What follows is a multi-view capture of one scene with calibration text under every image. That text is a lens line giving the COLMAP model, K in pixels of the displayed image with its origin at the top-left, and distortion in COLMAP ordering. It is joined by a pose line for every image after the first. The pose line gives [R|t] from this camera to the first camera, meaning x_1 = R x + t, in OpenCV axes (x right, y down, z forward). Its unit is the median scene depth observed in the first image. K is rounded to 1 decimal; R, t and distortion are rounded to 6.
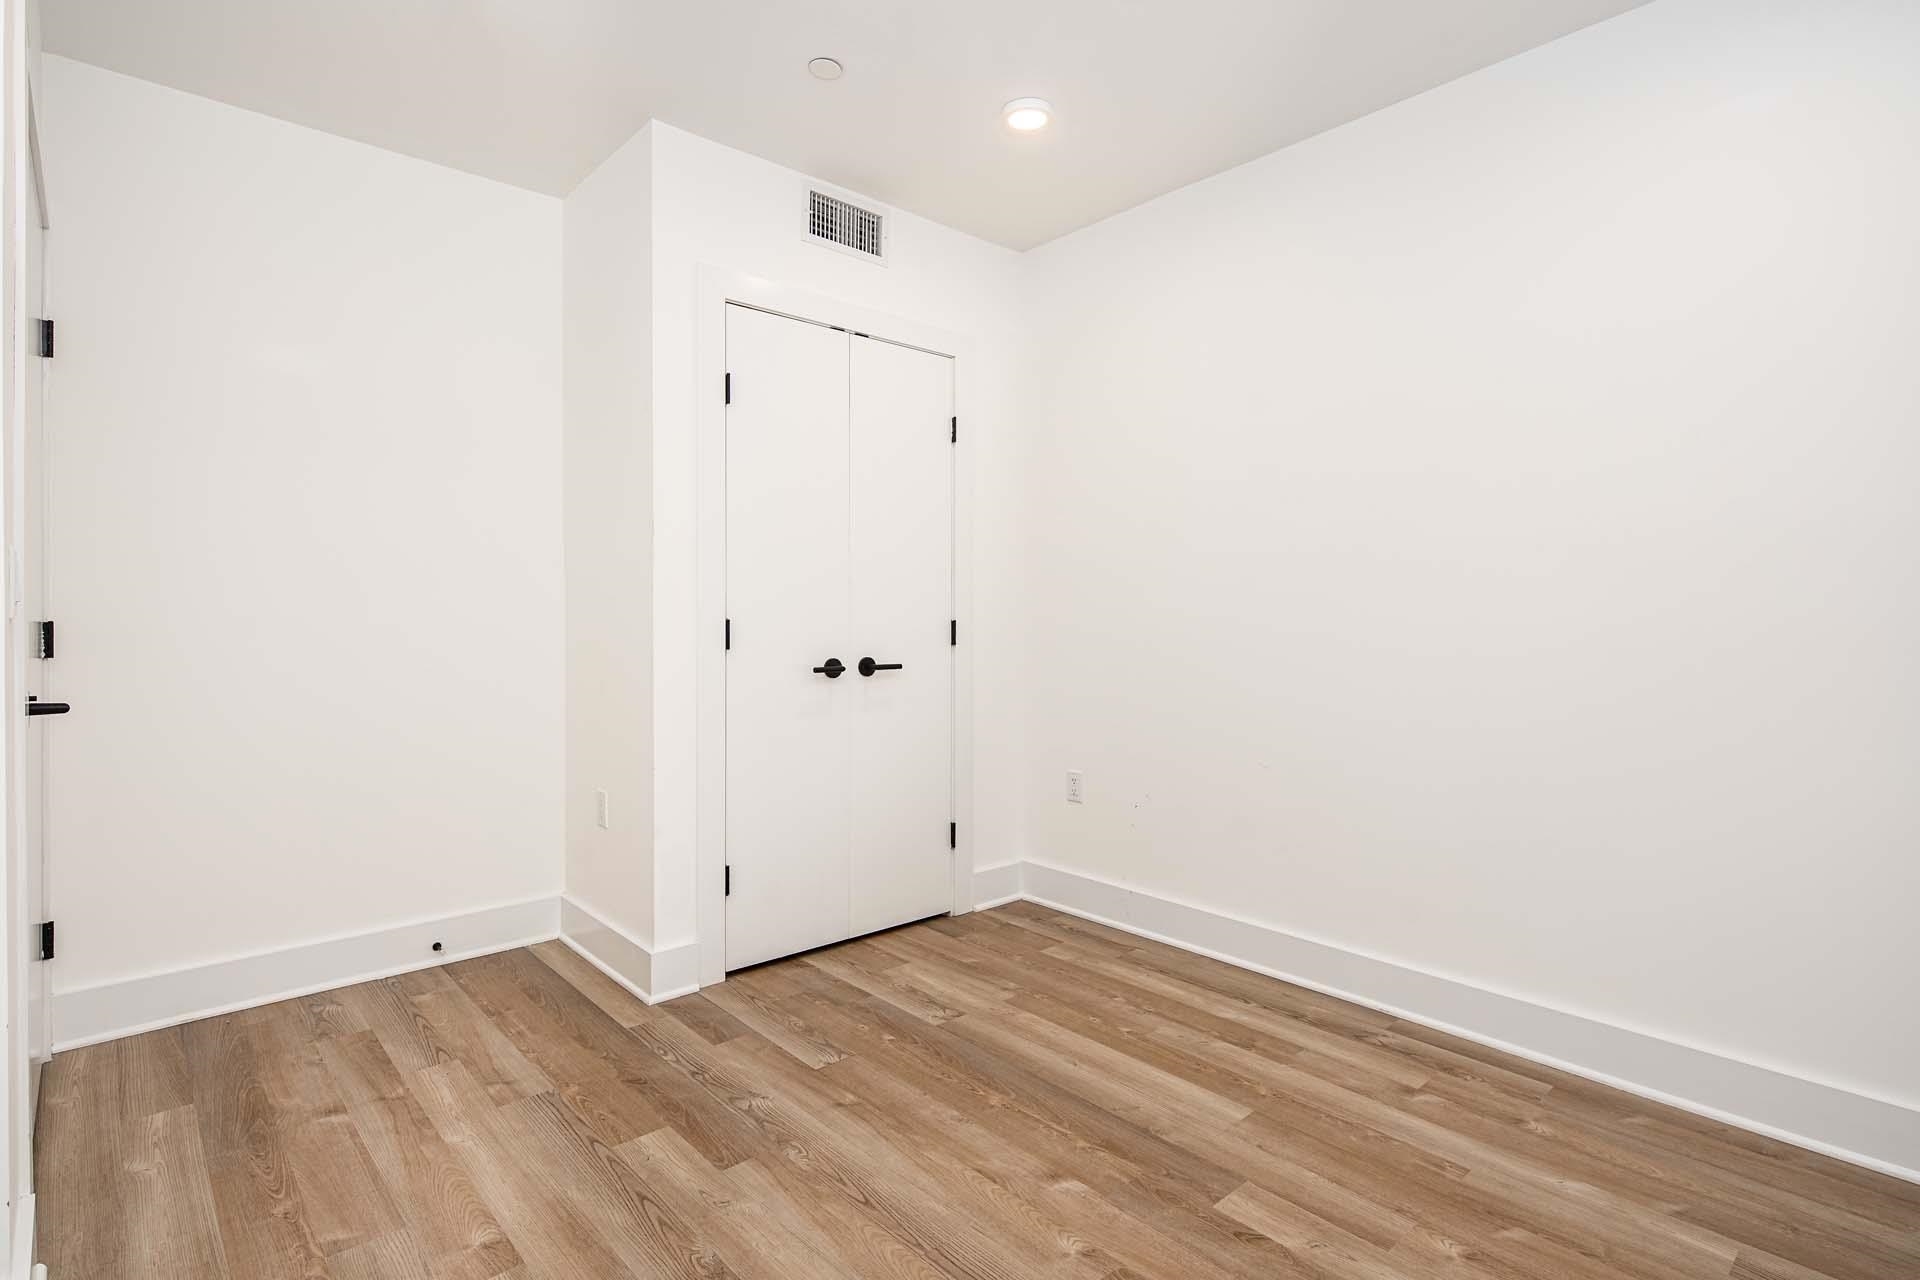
lens RADIAL K [[946.2, 0, 962.3], [0, 946.2, 620.3], [0, 0, 1]] dist [-0.001725, -0.000773]
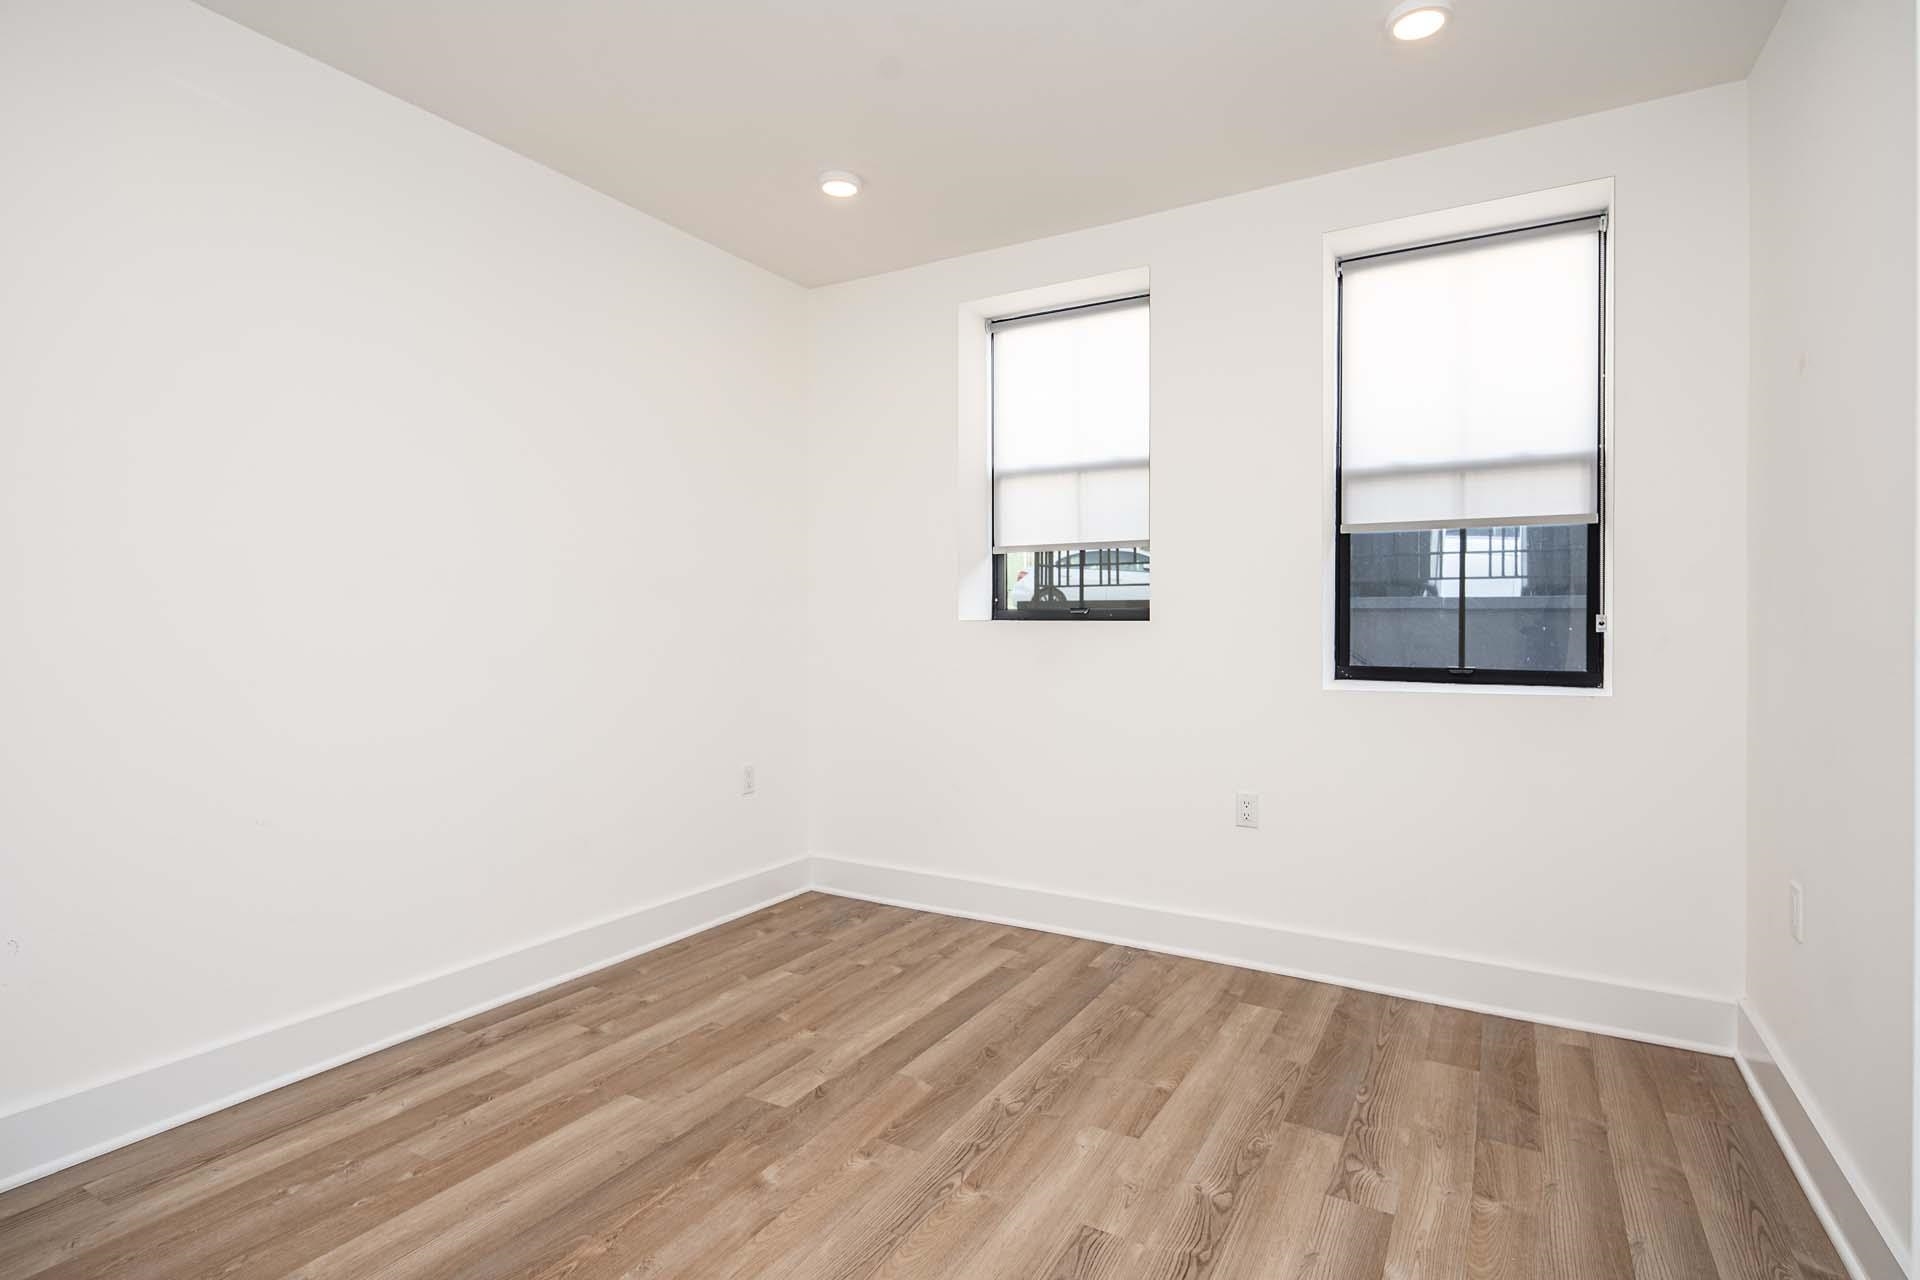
lens RADIAL K [[946.2, 0, 962.3], [0, 946.2, 620.3], [0, 0, 1]] dist [-0.001725, -0.000773]
pose [[-0.303171, -0.000413, 0.952936, -0.775359], [0.008246, 0.999961, 0.003056, -0.010172], [-0.952900, 0.008784, -0.303156, 0.915246]]
